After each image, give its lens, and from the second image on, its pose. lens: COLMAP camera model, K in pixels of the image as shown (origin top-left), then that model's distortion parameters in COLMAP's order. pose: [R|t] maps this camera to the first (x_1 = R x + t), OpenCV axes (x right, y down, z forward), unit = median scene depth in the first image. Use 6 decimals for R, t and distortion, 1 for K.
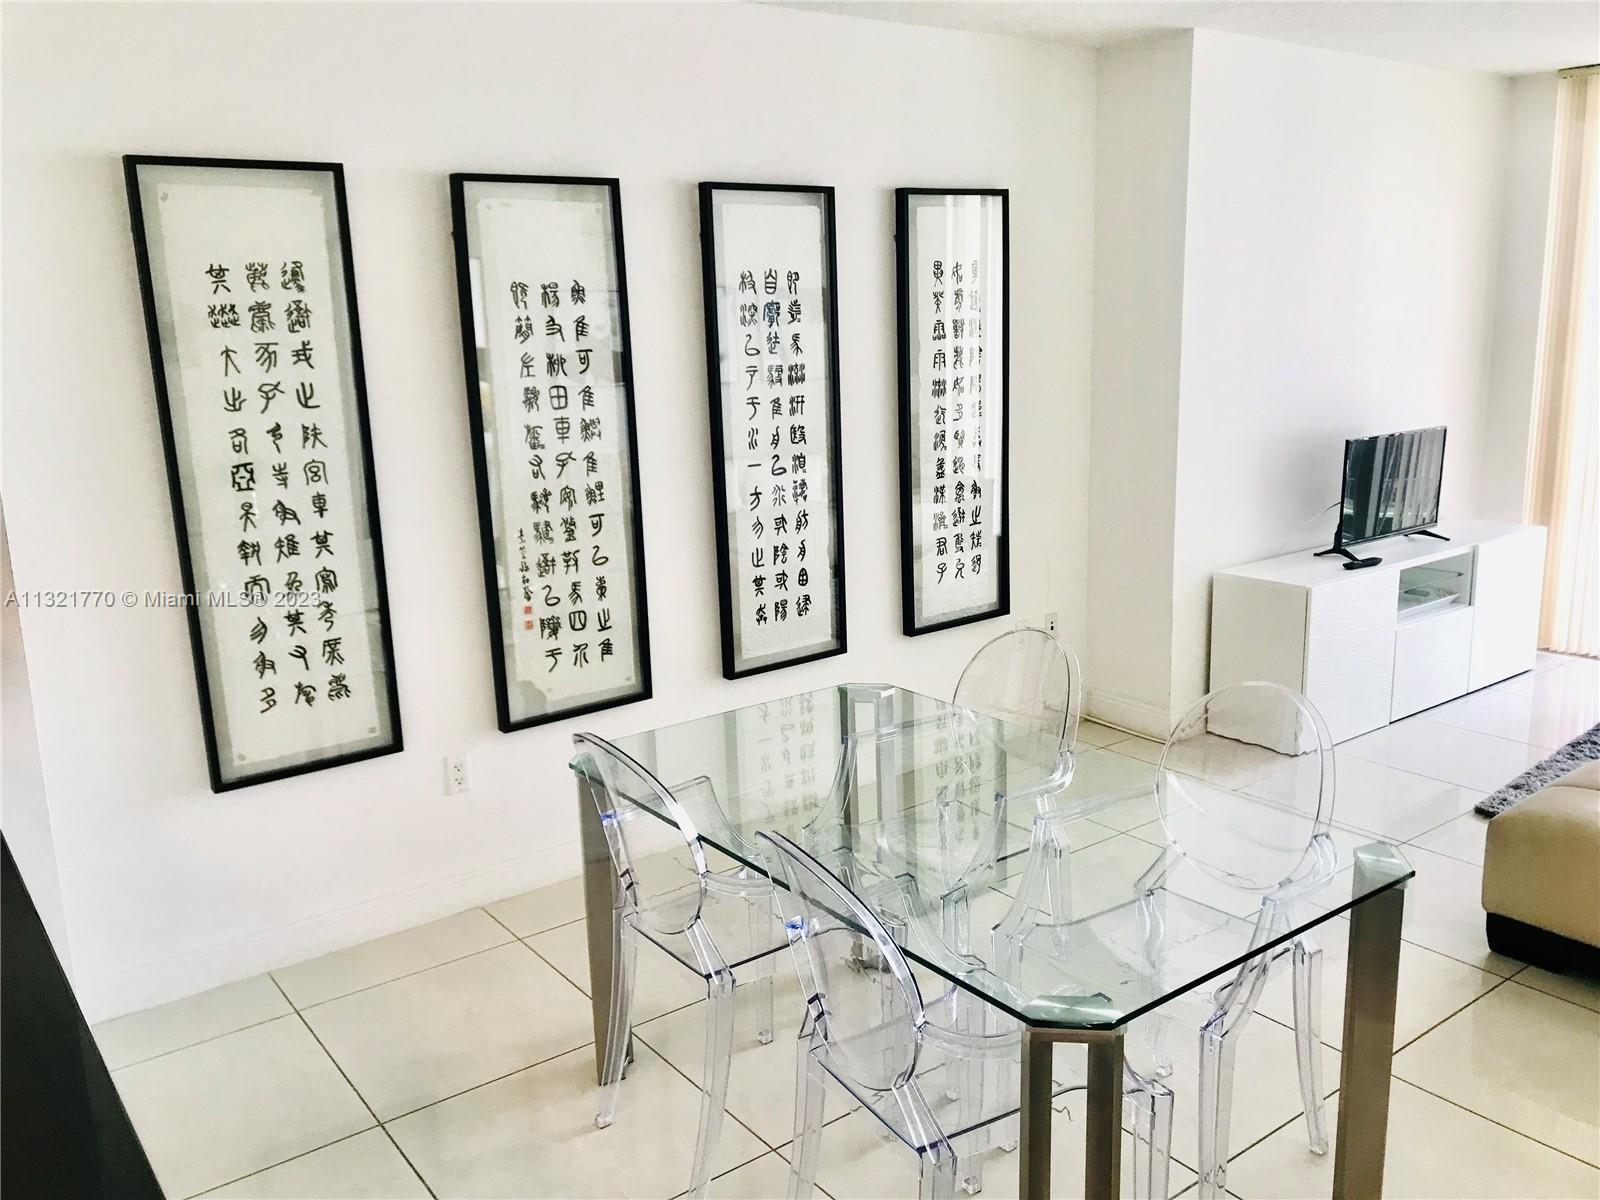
lens RADIAL K [[1316.9, 0, 798.0], [0, 1316.9, 609.6], [0, 0, 1]] dist [0.009440, -0.006322]
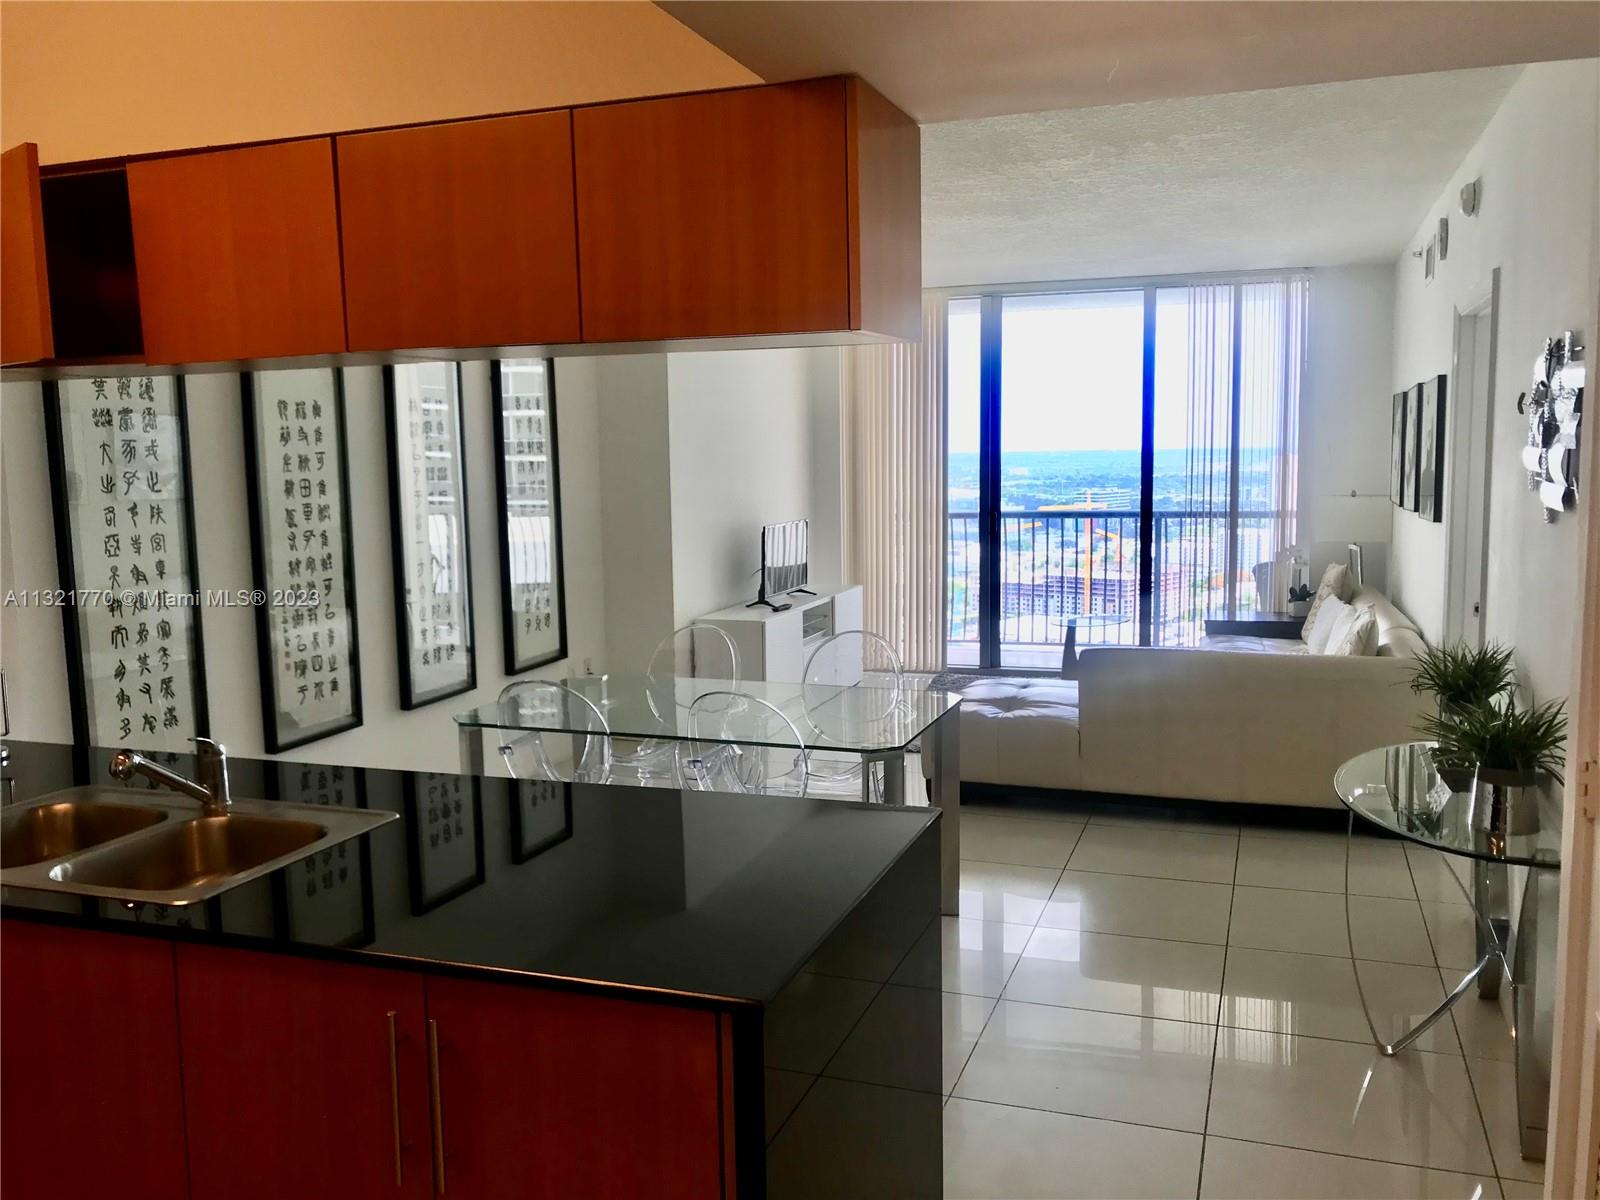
lens RADIAL K [[1316.9, 0, 805.3], [0, 1316.9, 596.1], [0, 0, 1]] dist [0.009440, -0.006322]
pose [[0.837693, -0.049605, 0.543885, -0.483832], [0.113010, 0.990057, -0.083760, 0.109136], [-0.534322, 0.131630, 0.834969, -0.333077]]
